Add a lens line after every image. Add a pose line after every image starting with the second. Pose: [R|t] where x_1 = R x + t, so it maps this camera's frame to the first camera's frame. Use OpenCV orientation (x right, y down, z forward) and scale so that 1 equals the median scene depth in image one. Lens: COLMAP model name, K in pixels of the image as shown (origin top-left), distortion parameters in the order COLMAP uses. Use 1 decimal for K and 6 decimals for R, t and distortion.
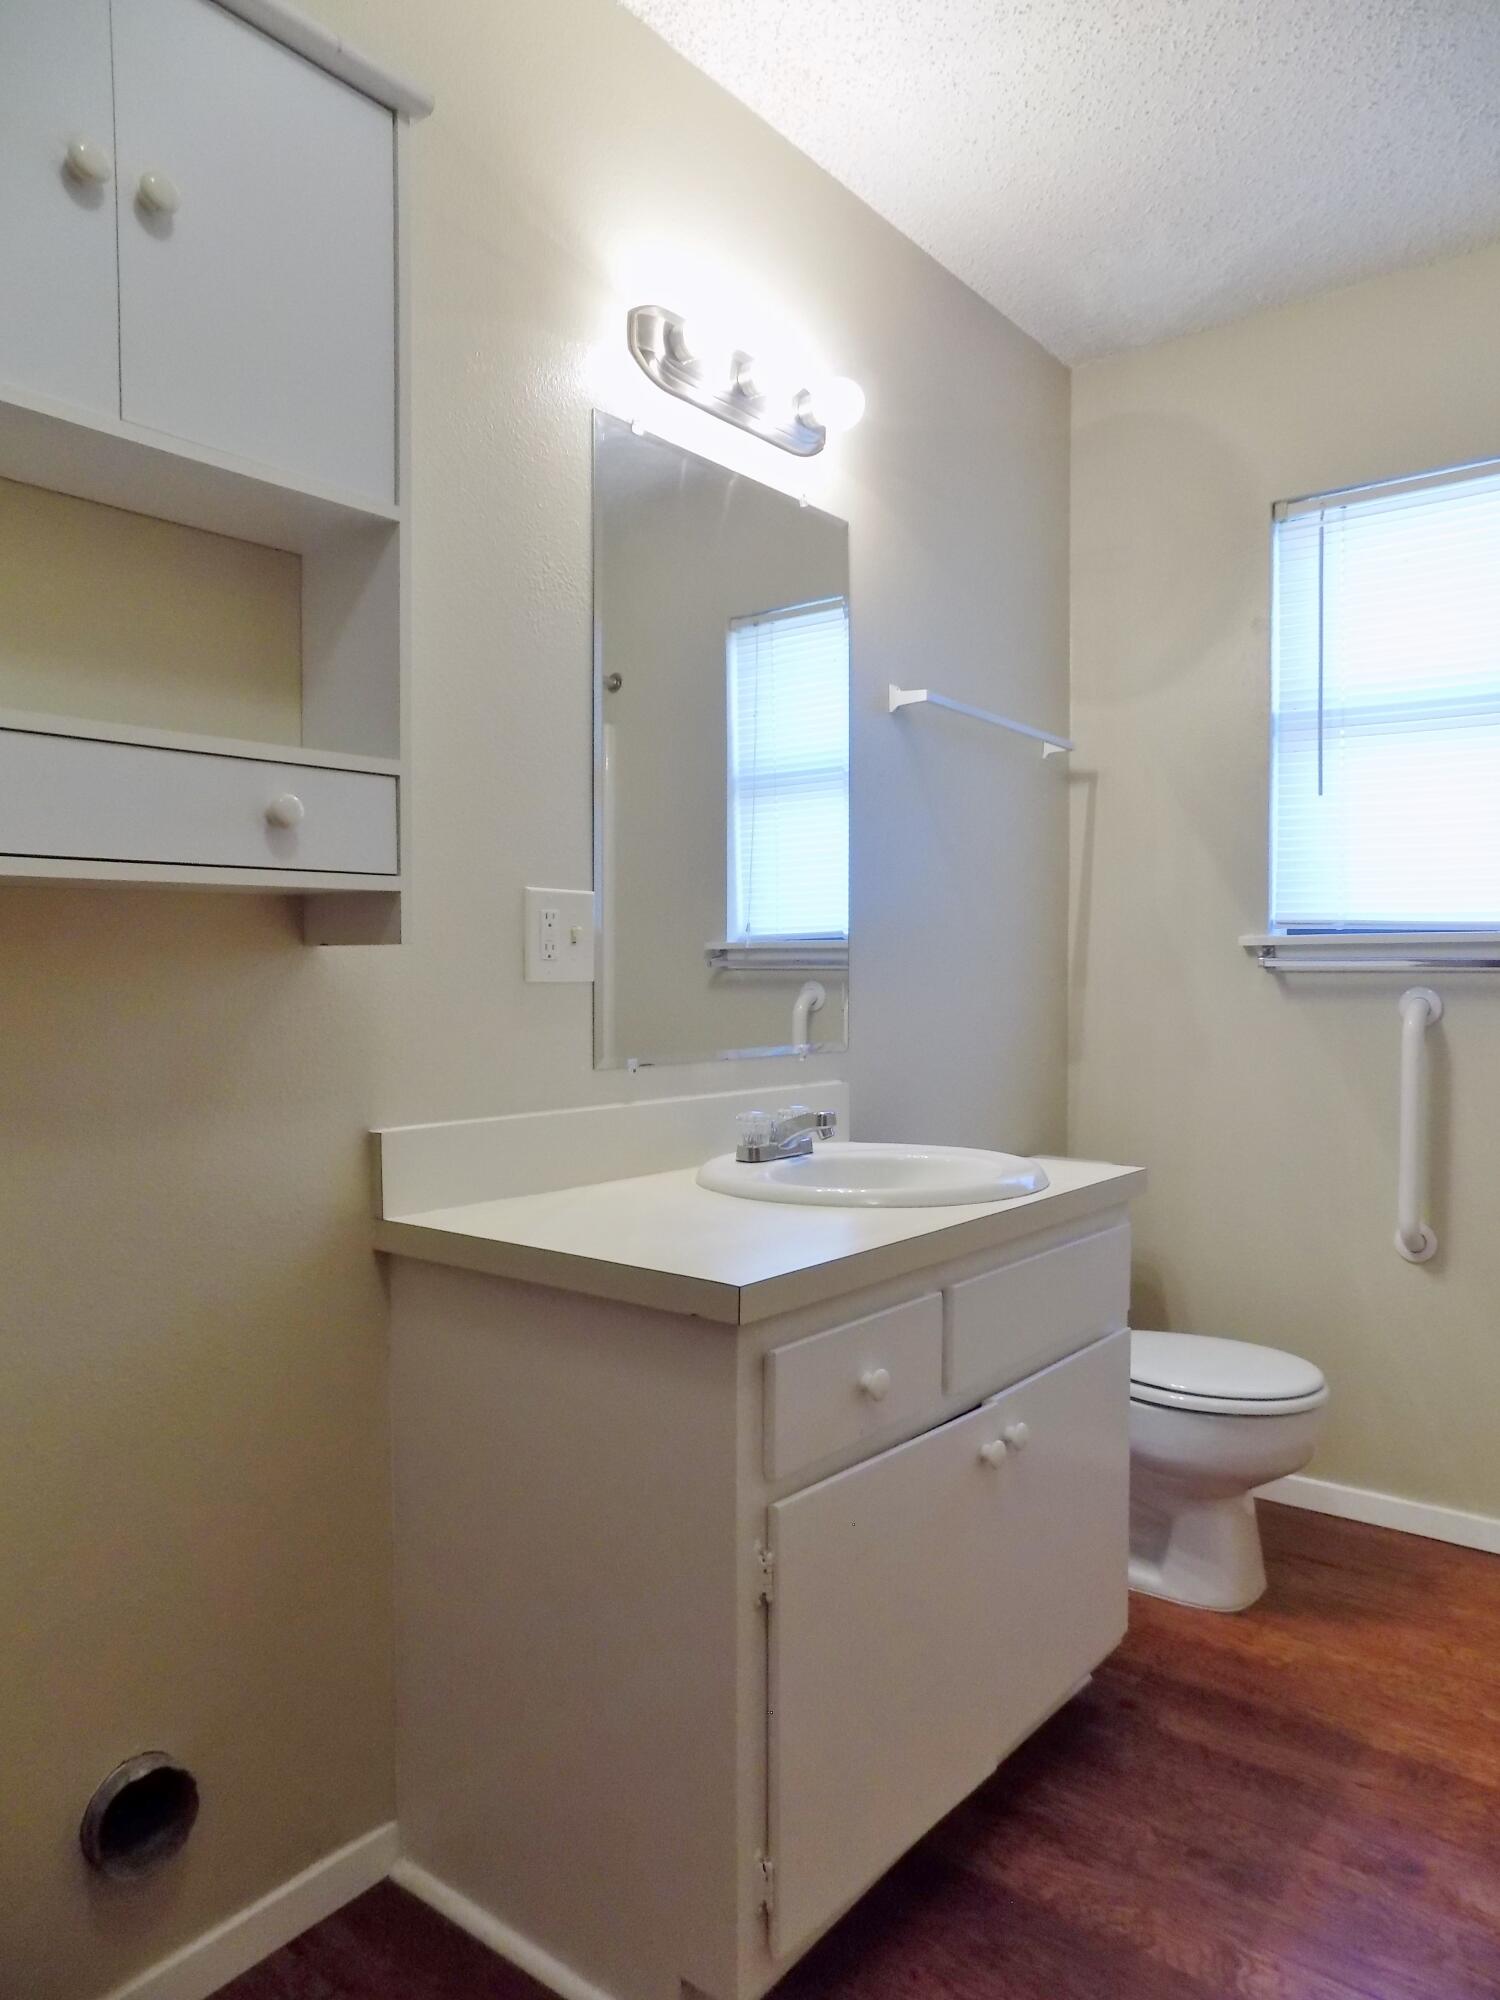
lens RADIAL K [[1333.3, 0, 758.8], [0, 1333.3, 1005.9], [0, 0, 1]] dist [-0.081986, 0.066840]
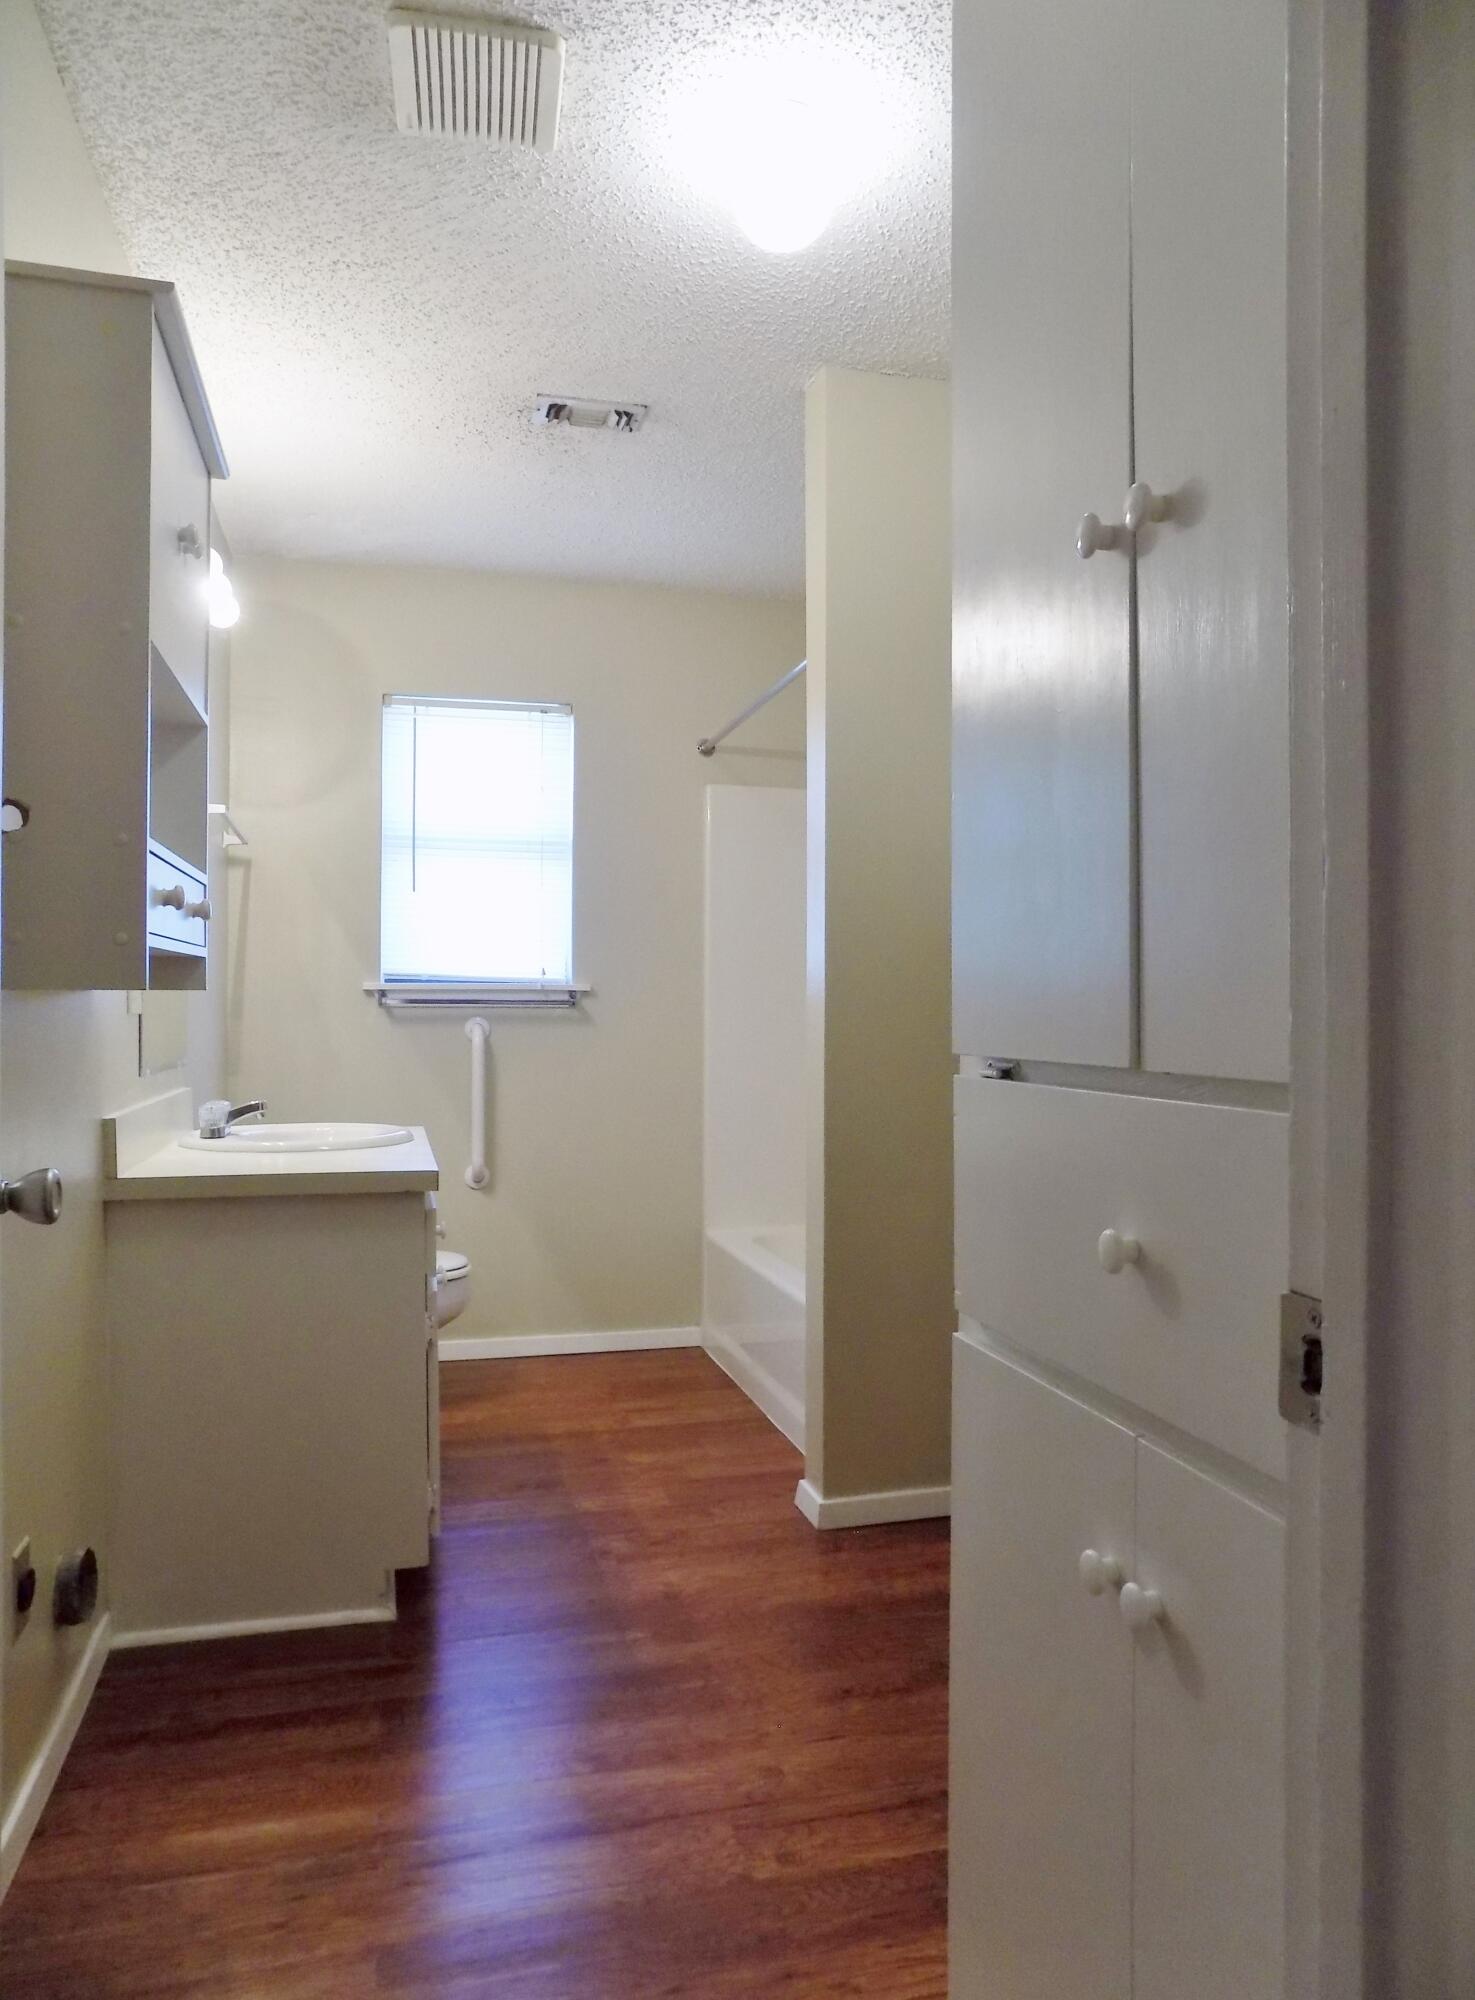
lens RADIAL K [[1356.4, 0, 766.5], [0, 1356.4, 1007.0], [0, 0, 1]] dist [-0.087859, 0.057465]
pose [[0.591157, 0.001663, 0.806555, -0.625276], [0.019434, 0.999678, -0.016305, 0.007454], [-0.806323, 0.025313, 0.590934, -0.266011]]
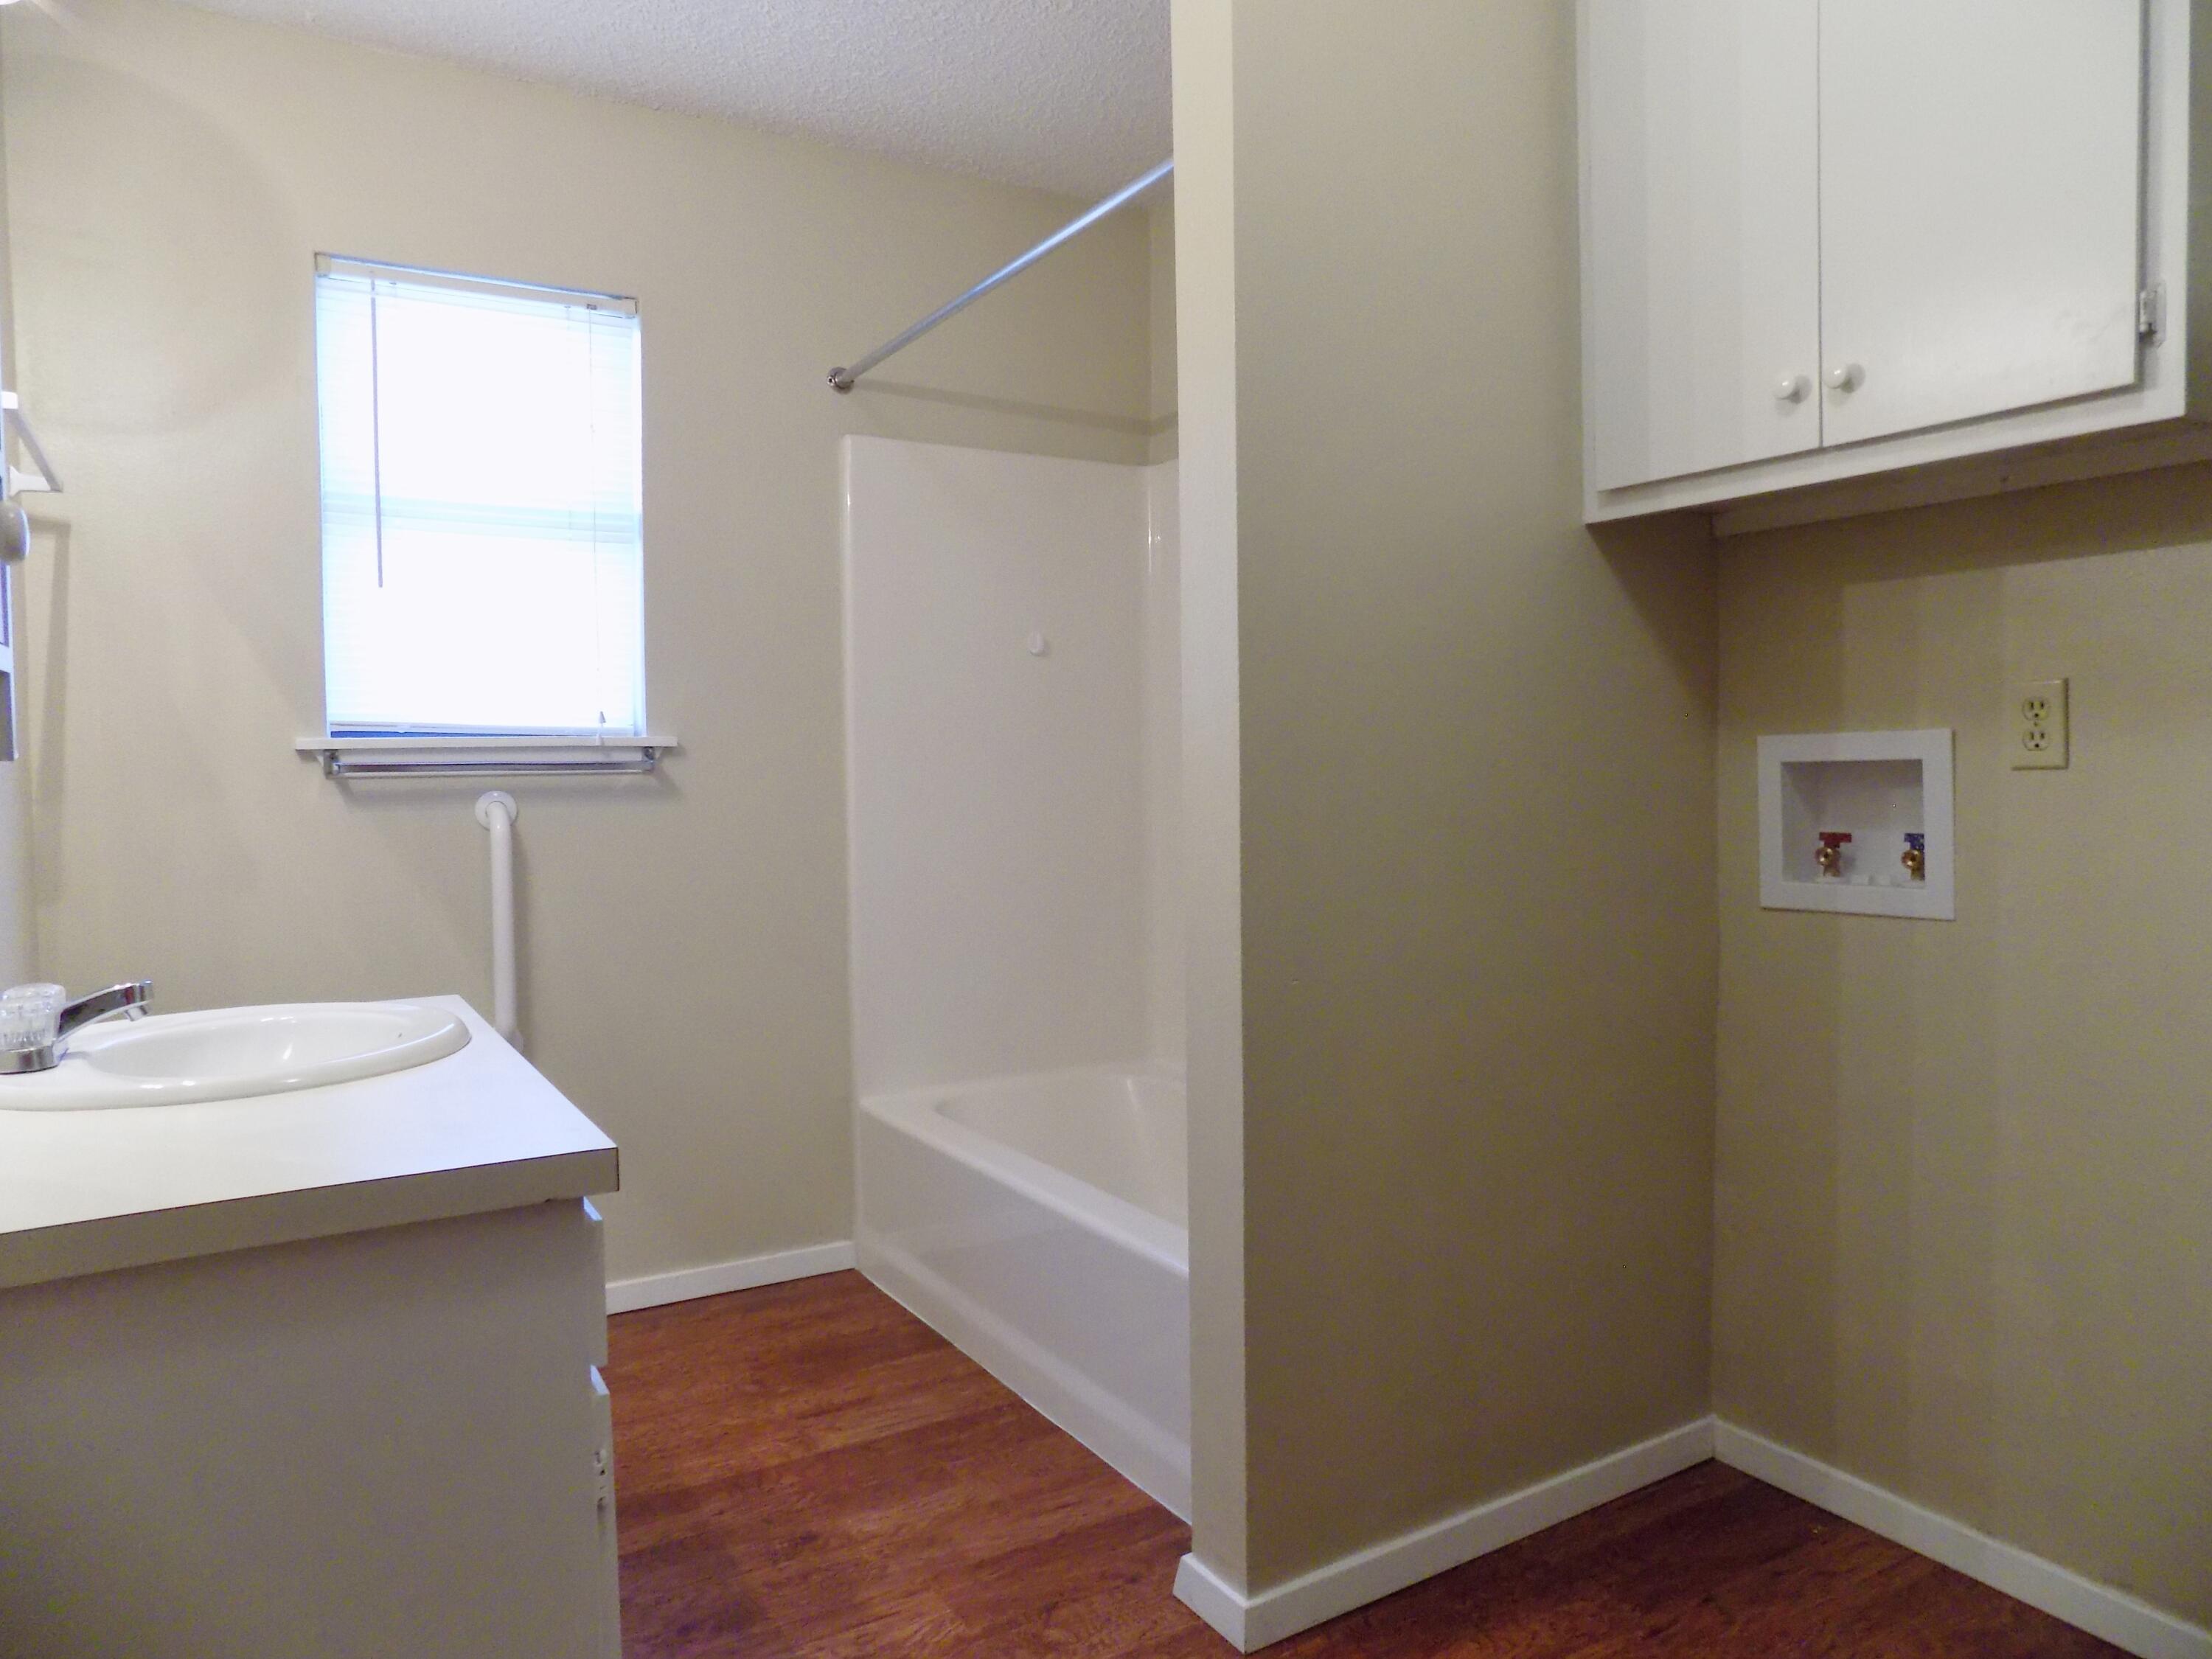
lens RADIAL K [[1474.6, 0, 1121.2], [0, 1474.6, 812.0], [0, 0, 1]] dist [-0.081986, 0.066840]
pose [[0.348685, -0.038981, 0.936429, -0.374603], [0.036421, 0.998944, 0.028021, -0.011933], [-0.936532, 0.024335, 0.349736, 0.162975]]
